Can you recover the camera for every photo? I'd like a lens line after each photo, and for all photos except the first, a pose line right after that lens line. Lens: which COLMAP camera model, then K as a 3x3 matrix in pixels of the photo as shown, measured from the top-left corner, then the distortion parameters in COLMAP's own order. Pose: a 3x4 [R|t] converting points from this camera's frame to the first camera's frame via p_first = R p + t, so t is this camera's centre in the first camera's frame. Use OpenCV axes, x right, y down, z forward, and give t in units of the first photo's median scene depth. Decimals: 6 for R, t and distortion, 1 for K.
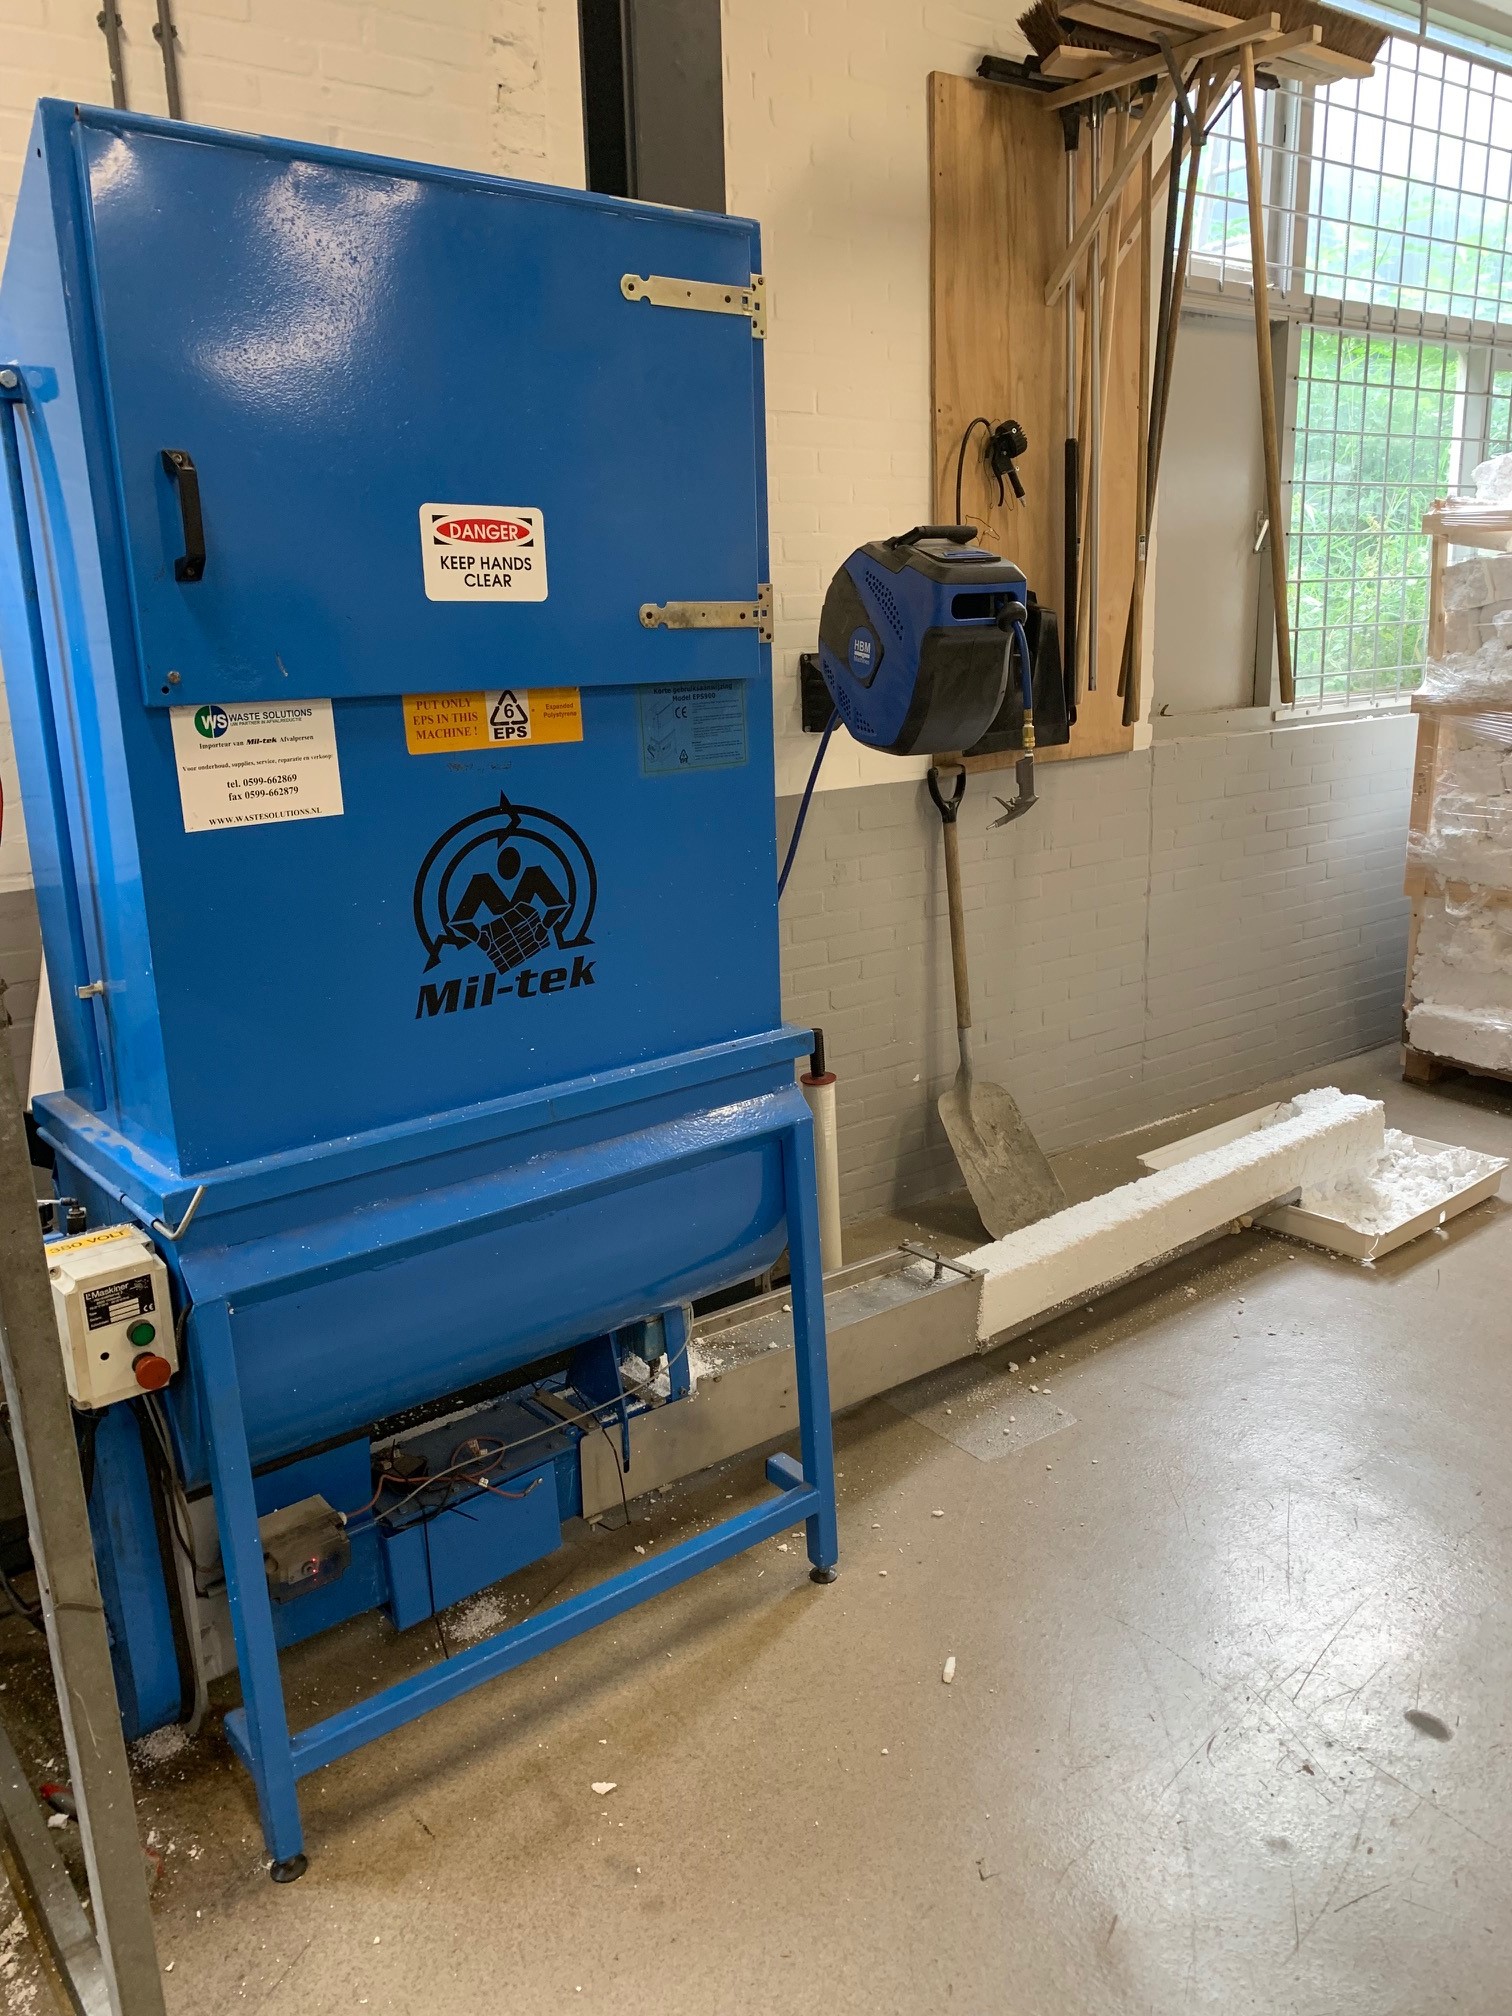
lens RADIAL K [[1537.1, 0, 757.9], [0, 1537.1, 1013.3], [0, 0, 1]] dist [0.021828, -0.012637]
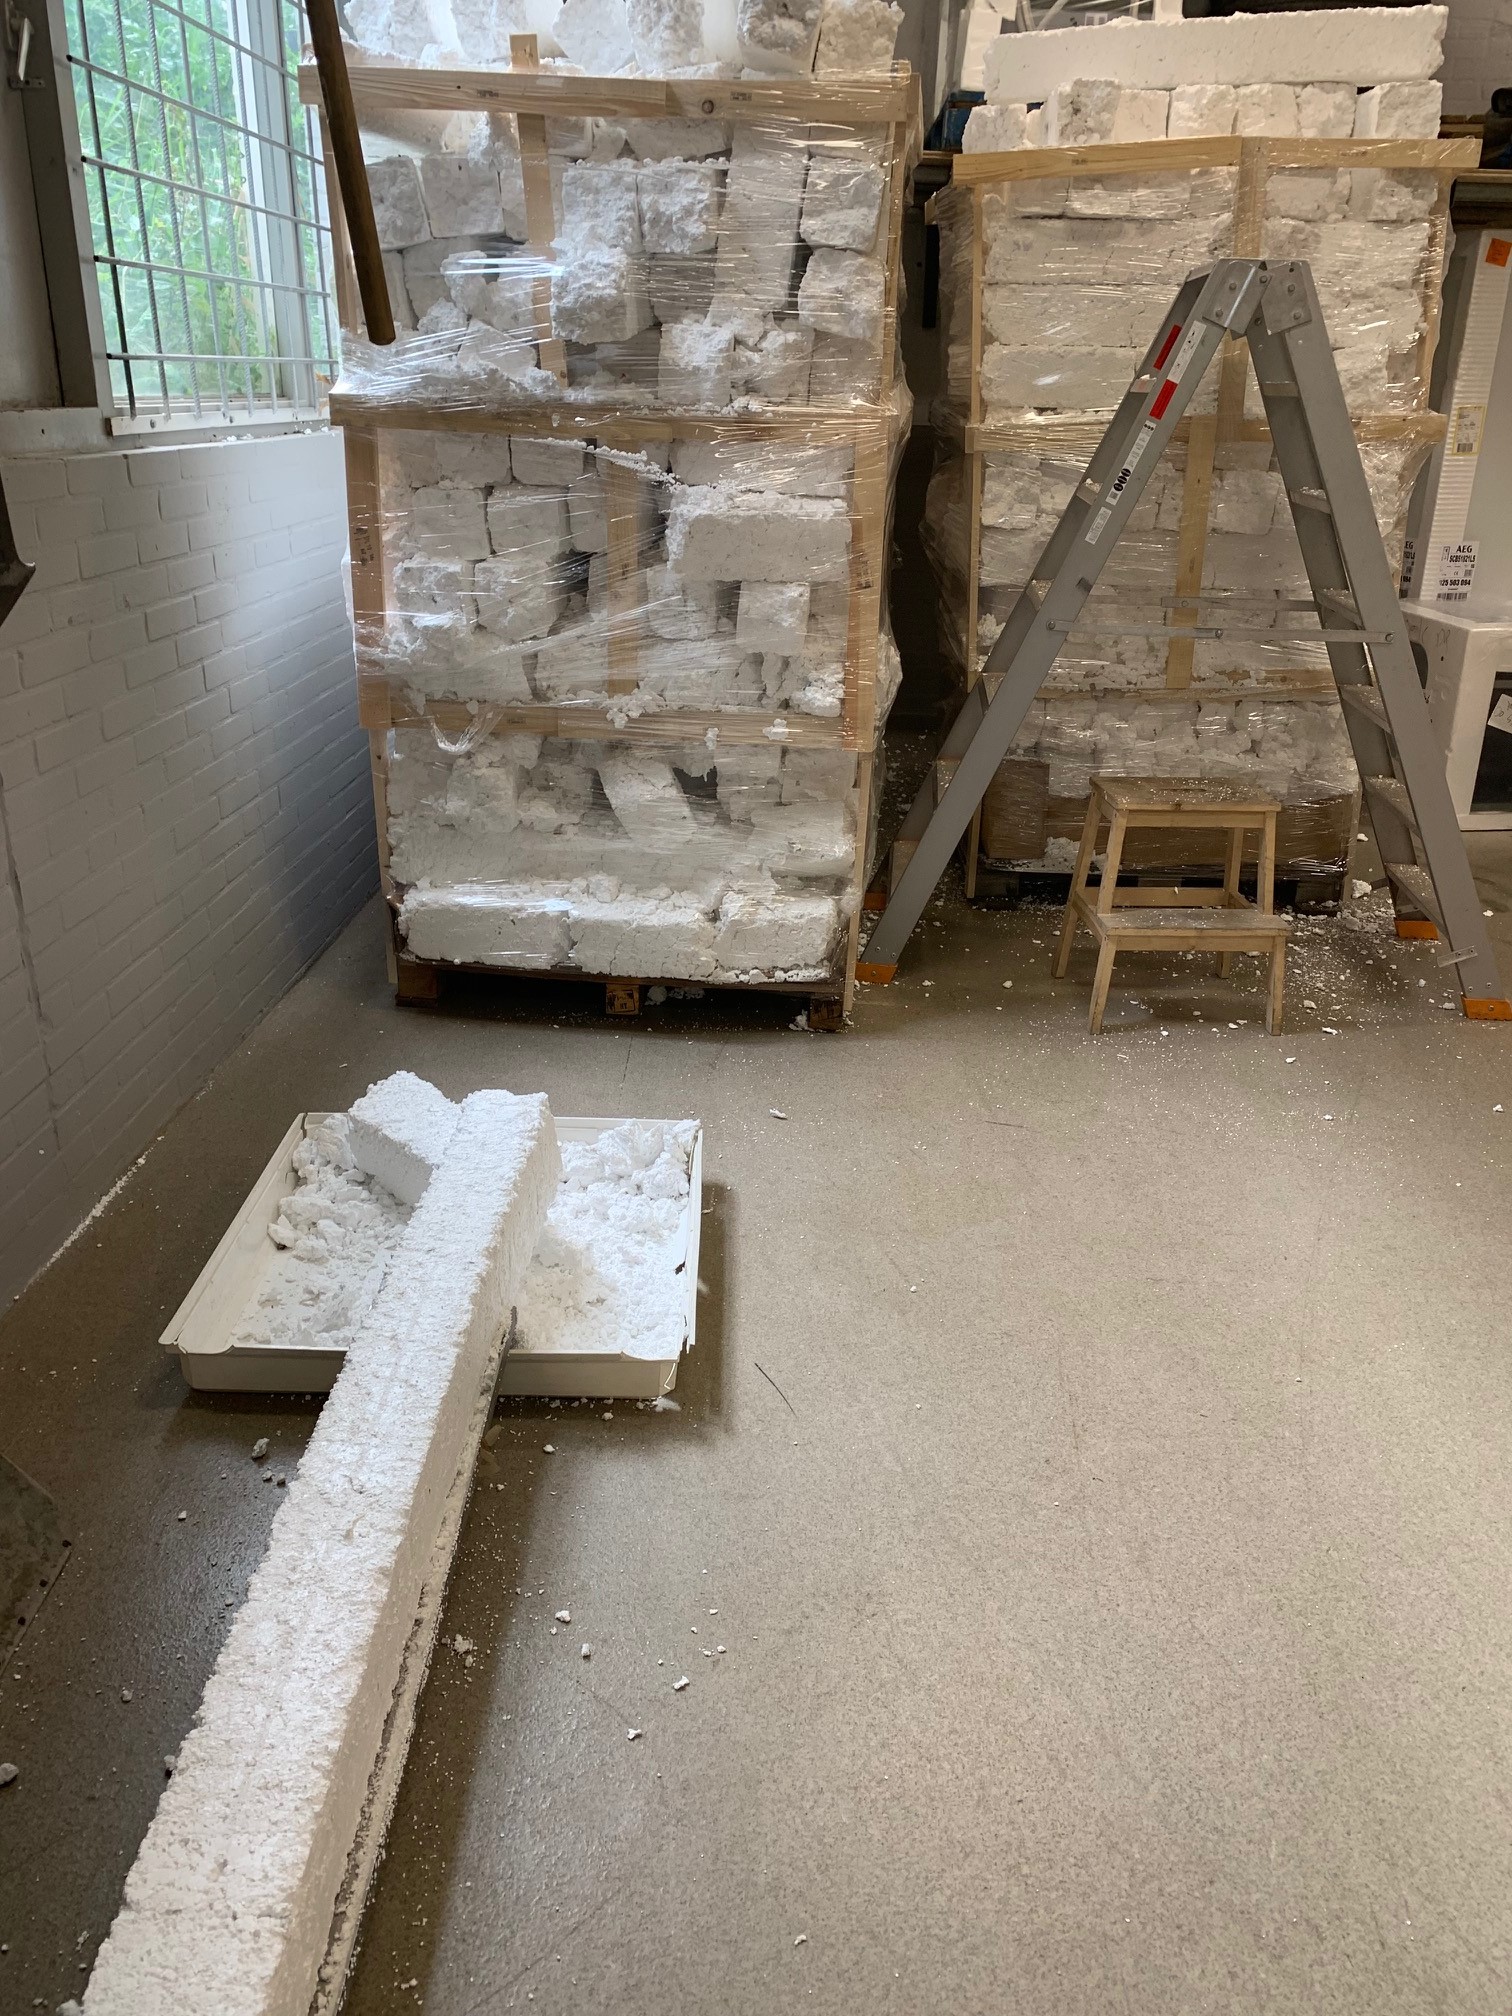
lens RADIAL K [[1537.1, 0, 760.6], [0, 1537.1, 997.6], [0, 0, 1]] dist [0.021828, -0.012637]
pose [[0.636542, -0.242408, 0.732156, 0.032599], [0.155151, 0.970161, 0.186320, -0.063410], [-0.755475, -0.005006, 0.655158, 0.472331]]
